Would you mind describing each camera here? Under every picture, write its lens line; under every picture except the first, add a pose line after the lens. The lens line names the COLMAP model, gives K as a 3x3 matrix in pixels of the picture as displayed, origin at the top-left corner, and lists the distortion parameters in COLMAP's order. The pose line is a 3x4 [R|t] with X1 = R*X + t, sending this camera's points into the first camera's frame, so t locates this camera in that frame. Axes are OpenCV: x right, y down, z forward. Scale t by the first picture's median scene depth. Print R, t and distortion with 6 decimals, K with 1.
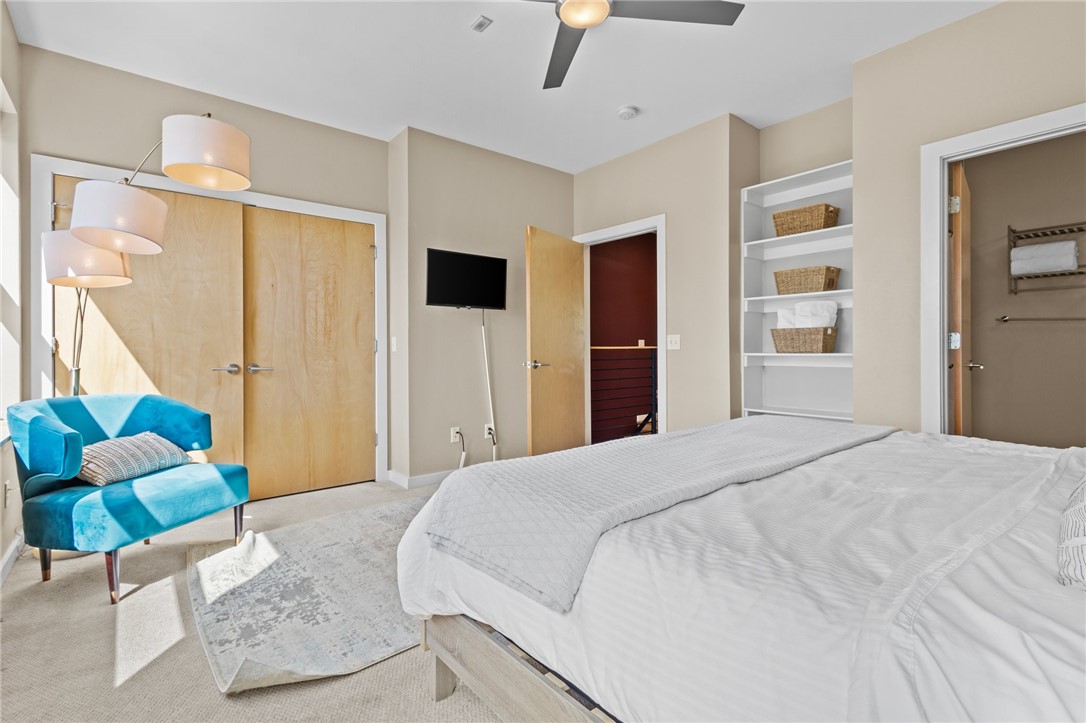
lens RADIAL K [[507.1, 0, 544.2], [0, 507.1, 357.4], [0, 0, 1]] dist [0.016170, -0.006847]
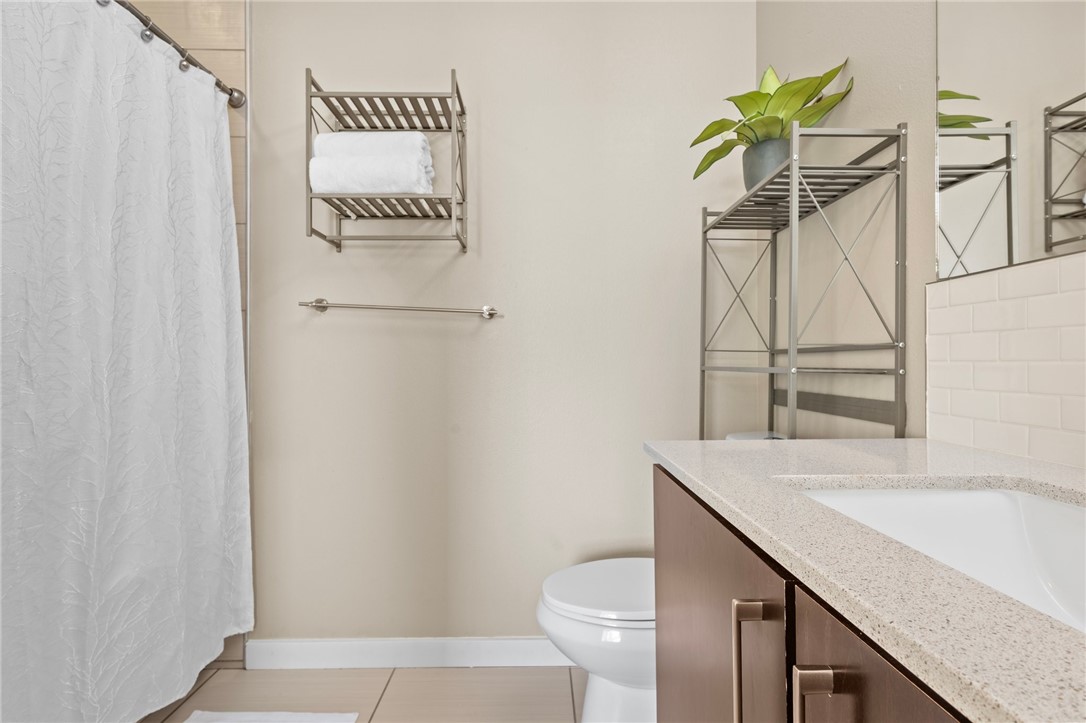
lens RADIAL K [[507.1, 0, 544.2], [0, 507.1, 357.4], [0, 0, 1]] dist [0.016170, -0.006847]
pose [[0.637705, 0.013340, 0.770165, 0.533031], [0.003341, 0.999793, -0.020083, -0.014910], [-0.770273, 0.015380, 0.637528, 0.445498]]
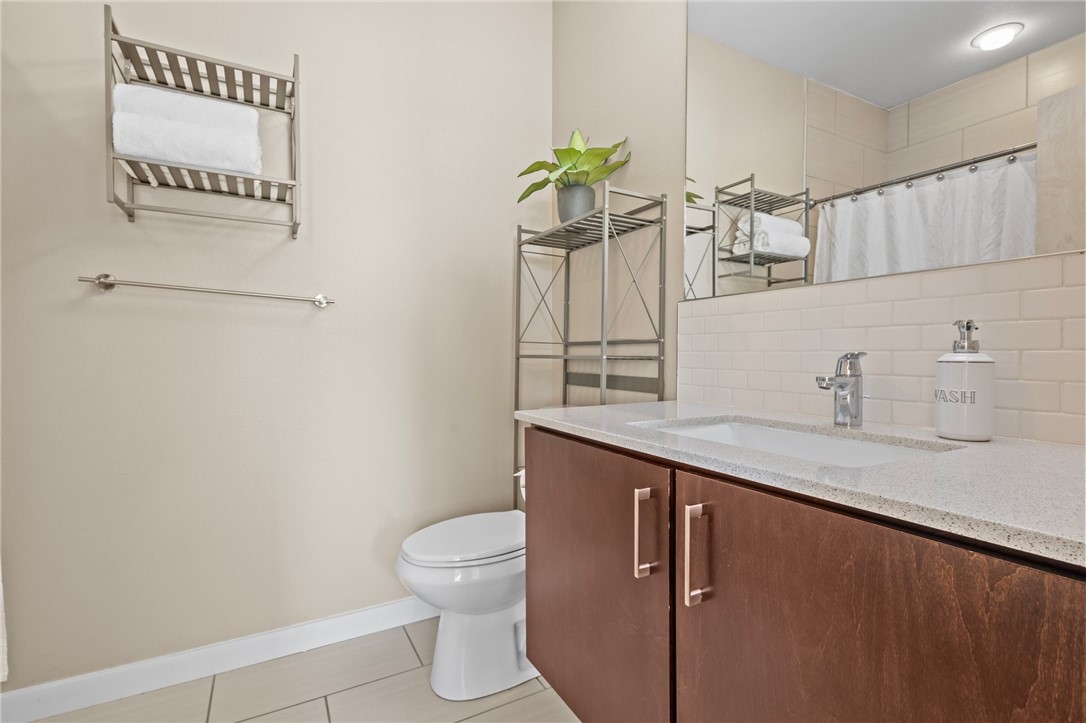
lens RADIAL K [[500.4, 0, 541.6], [0, 500.4, 360.6], [0, 0, 1]] dist [0.014926, -0.004759]
pose [[0.196885, -0.008216, 0.980392, 0.466905], [0.003475, 0.999964, 0.007682, -0.013940], [-0.980420, 0.001895, 0.196907, 0.477366]]
